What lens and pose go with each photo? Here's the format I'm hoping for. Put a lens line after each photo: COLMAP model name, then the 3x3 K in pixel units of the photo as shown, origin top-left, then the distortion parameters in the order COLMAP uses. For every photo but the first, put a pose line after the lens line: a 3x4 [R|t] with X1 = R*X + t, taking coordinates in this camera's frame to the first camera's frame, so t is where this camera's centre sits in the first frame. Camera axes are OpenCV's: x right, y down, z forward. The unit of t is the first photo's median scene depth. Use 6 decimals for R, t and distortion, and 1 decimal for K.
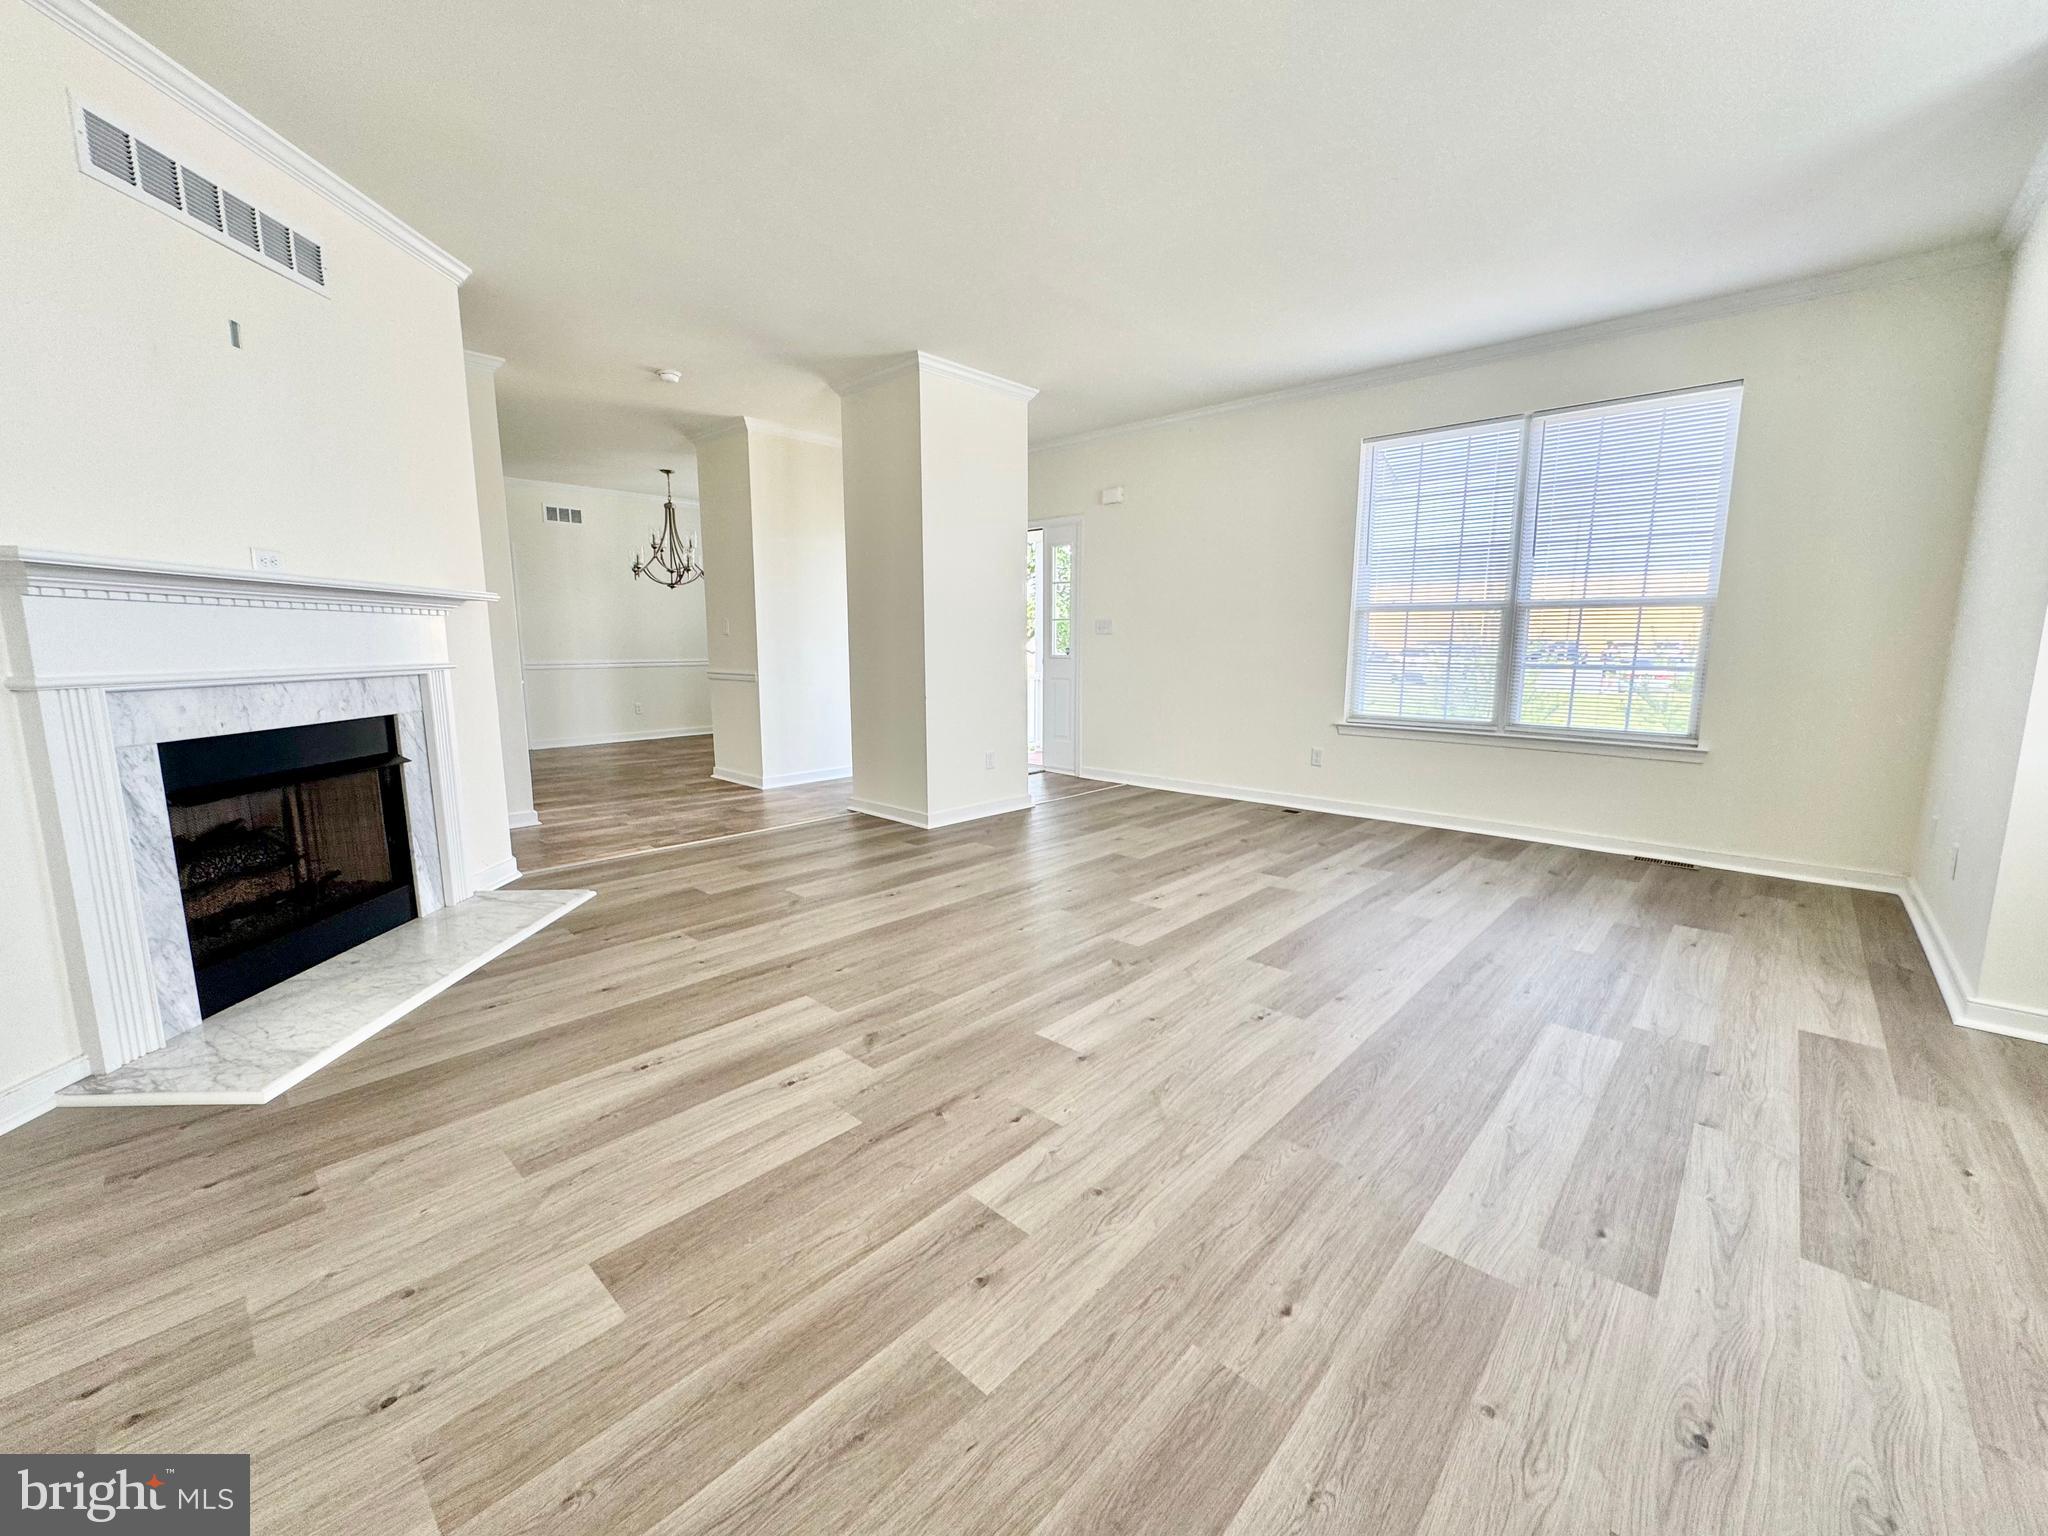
lens RADIAL K [[811.0, 0, 1023.4], [0, 811.0, 759.1], [0, 0, 1]] dist [-0.000037, 0.000242]
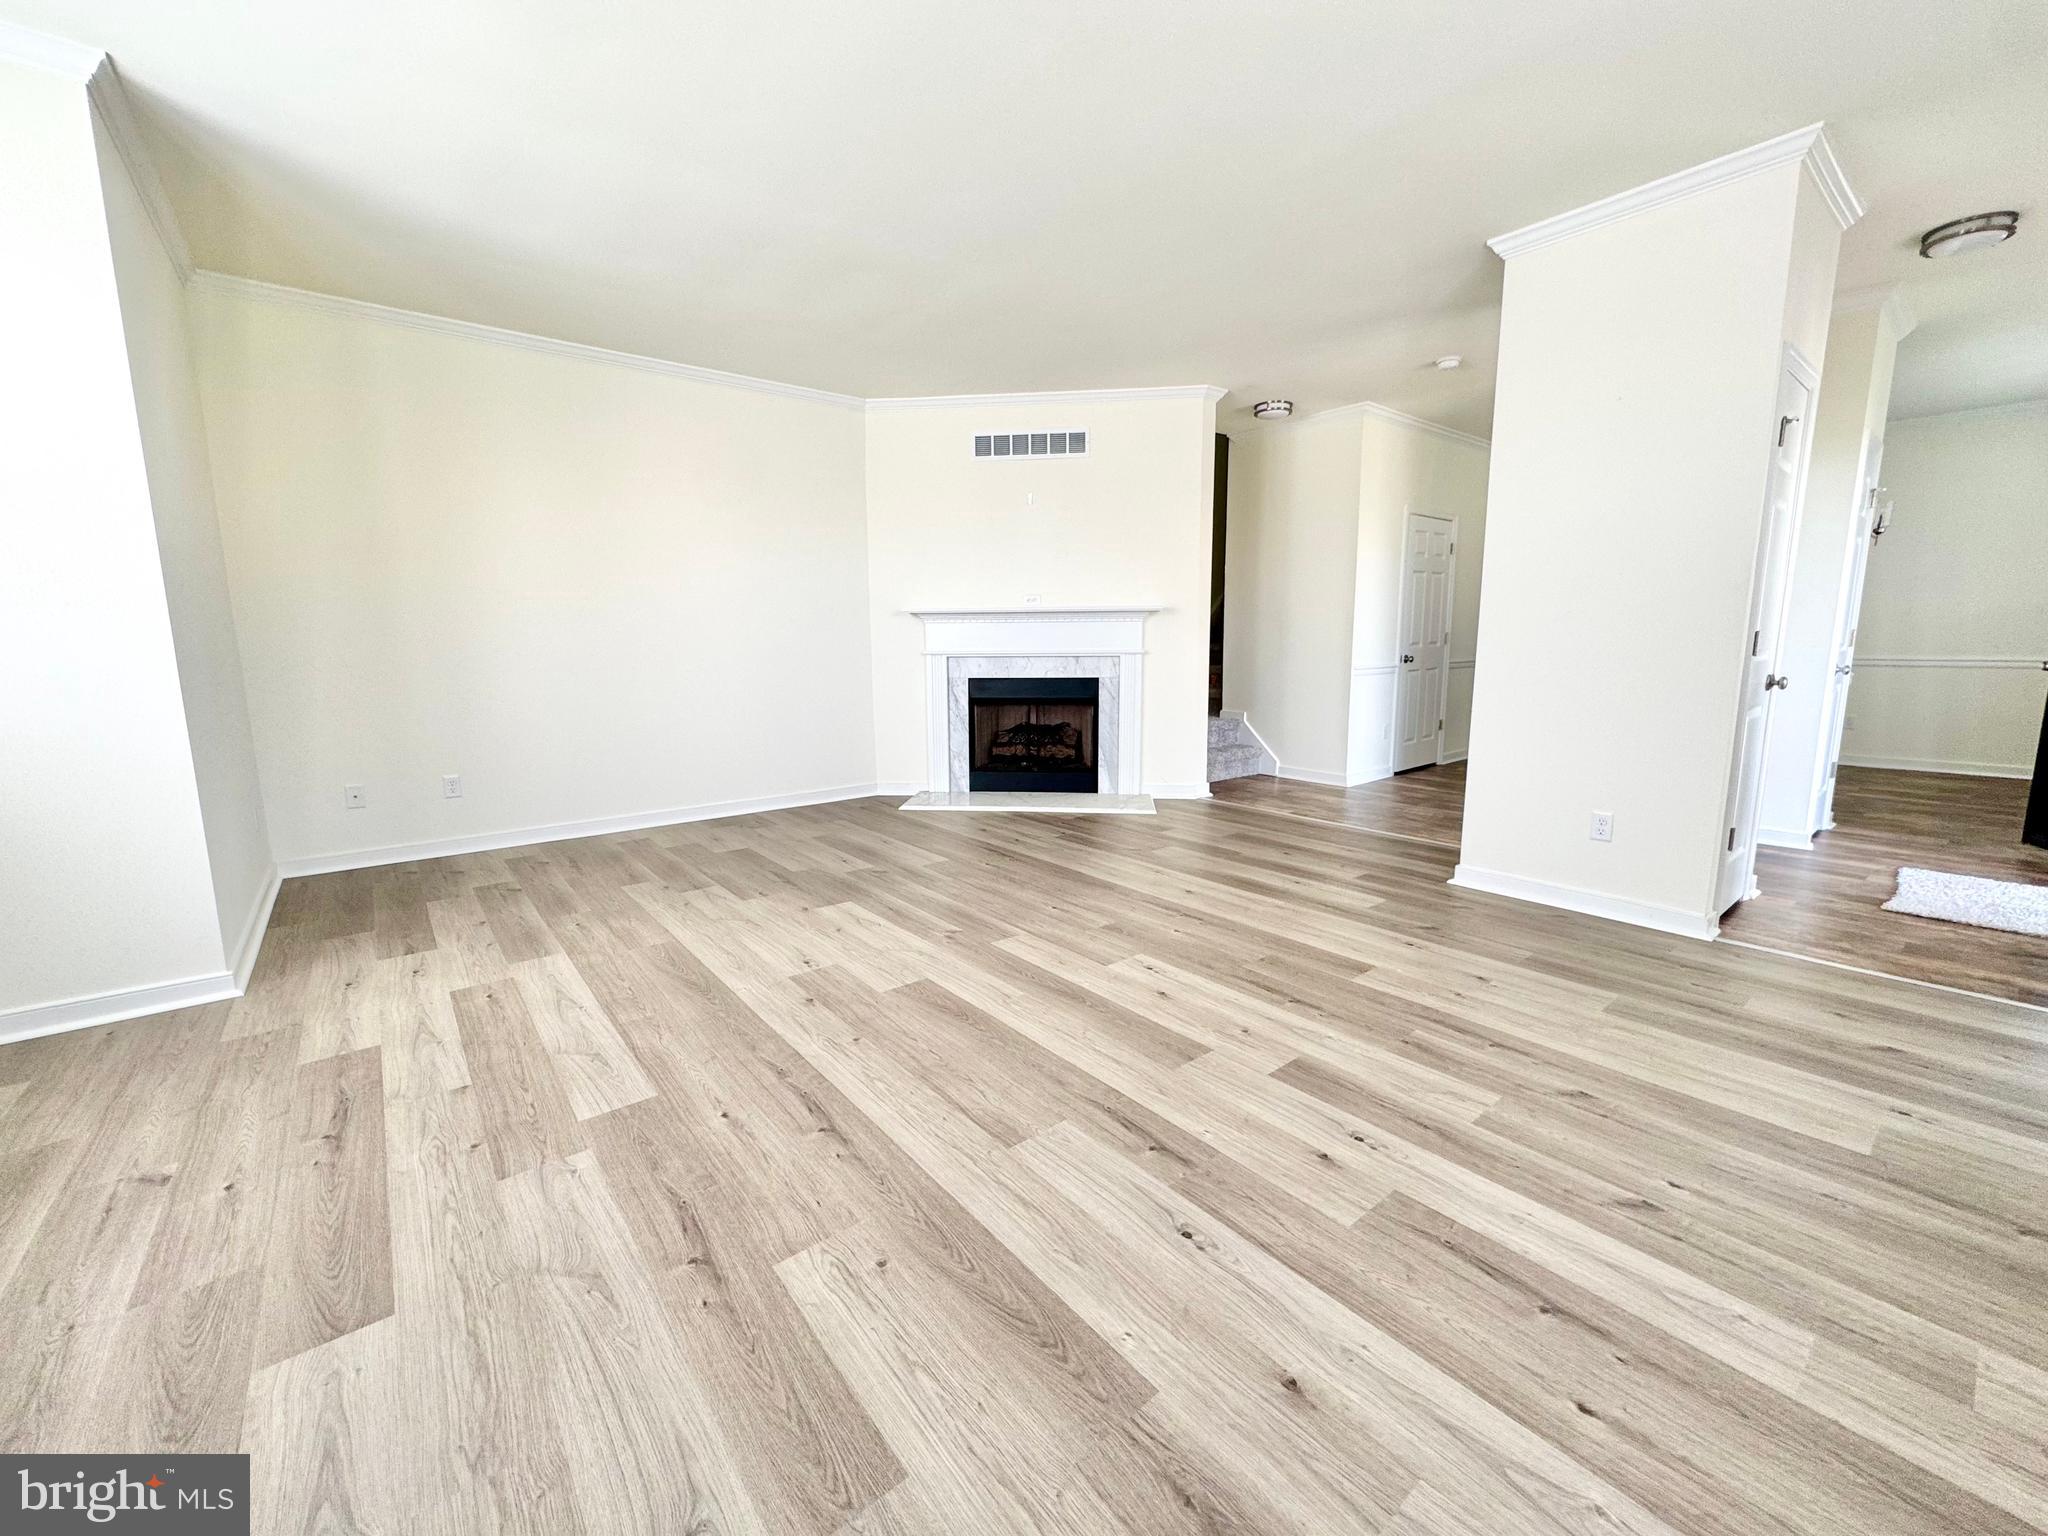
lens RADIAL K [[811.0, 0, 1023.4], [0, 811.0, 759.1], [0, 0, 1]] dist [-0.000037, 0.000242]
pose [[-0.135483, 0.148751, -0.979550, 1.382170], [-0.133695, 0.976878, 0.166837, -0.208575], [0.981718, 0.153565, -0.112463, 1.423845]]
